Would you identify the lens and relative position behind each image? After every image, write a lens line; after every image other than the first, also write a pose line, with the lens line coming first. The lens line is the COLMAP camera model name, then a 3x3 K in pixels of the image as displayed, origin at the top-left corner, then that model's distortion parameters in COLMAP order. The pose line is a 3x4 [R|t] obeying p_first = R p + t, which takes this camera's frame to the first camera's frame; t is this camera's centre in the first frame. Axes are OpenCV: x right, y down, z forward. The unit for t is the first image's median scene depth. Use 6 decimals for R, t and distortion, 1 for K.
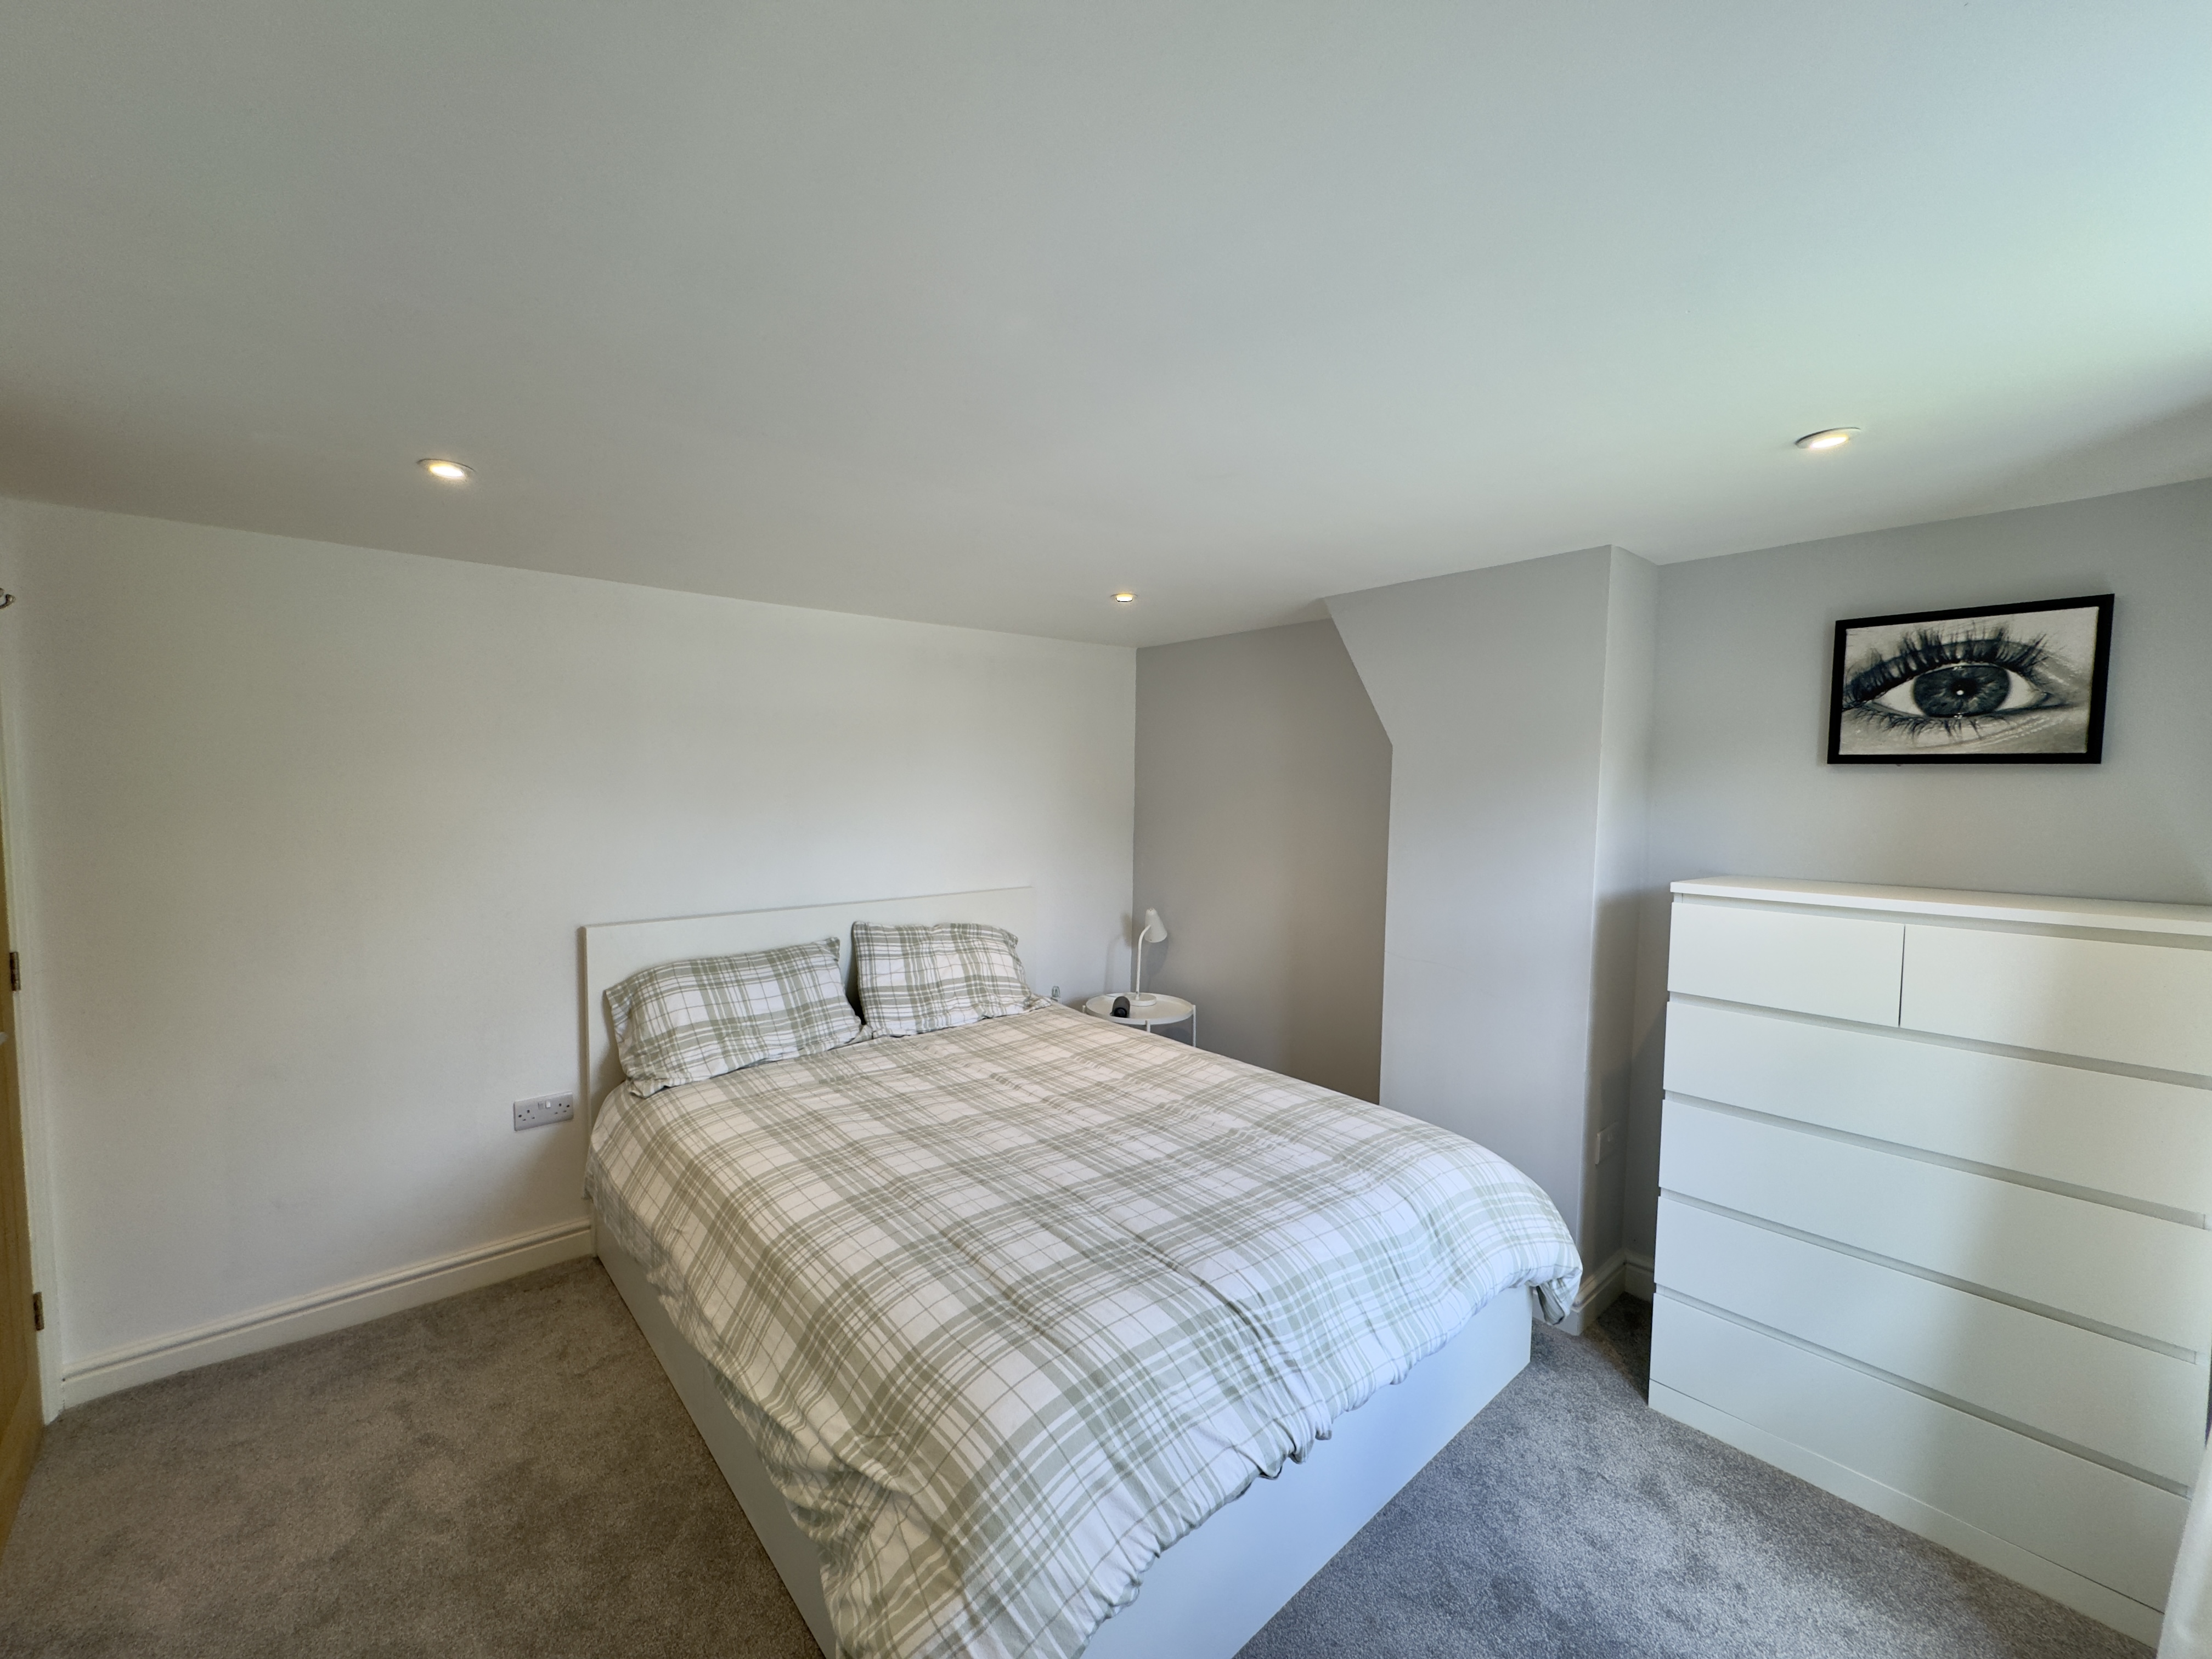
lens RADIAL K [[881.4, 0, 1104.6], [0, 881.4, 830.5], [0, 0, 1]] dist [-0.000379, 0.000115]
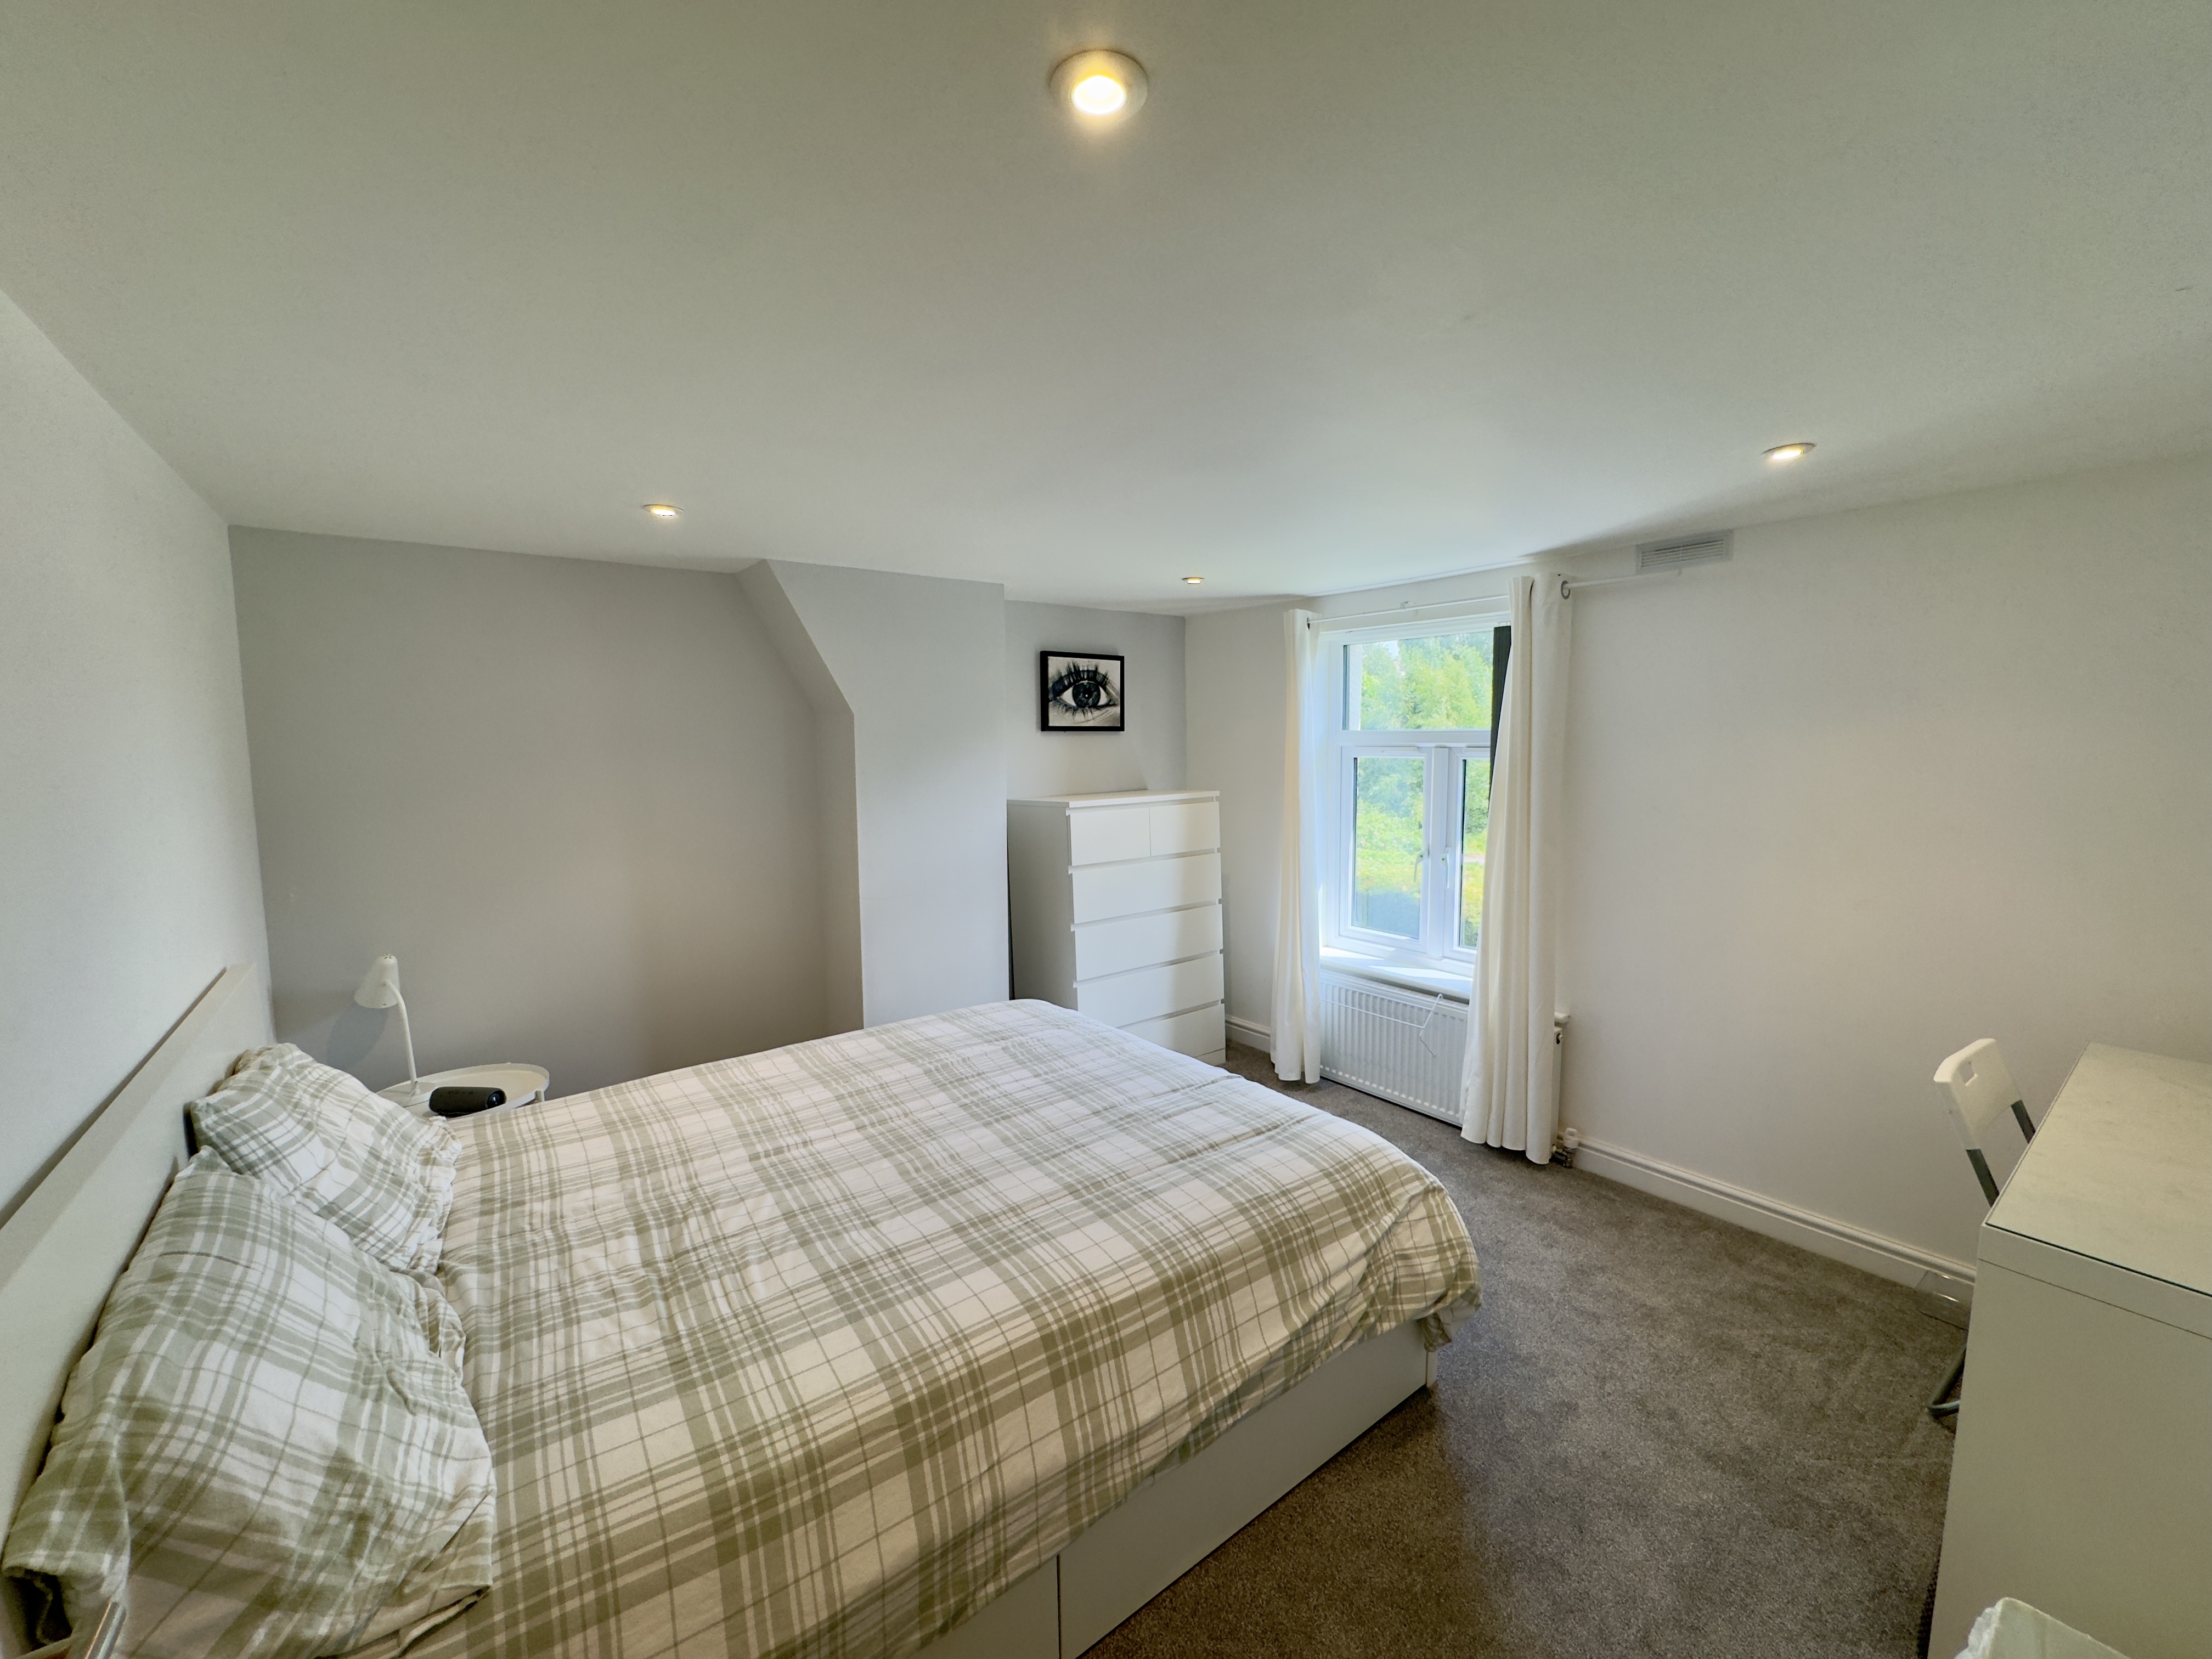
lens RADIAL K [[881.4, 0, 1104.6], [0, 881.4, 830.5], [0, 0, 1]] dist [-0.000379, 0.000115]
pose [[0.060285, -0.112398, 0.991833, -0.981392], [0.069717, 0.991688, 0.108144, -0.061208], [-0.995744, 0.062628, 0.067620, 0.784086]]
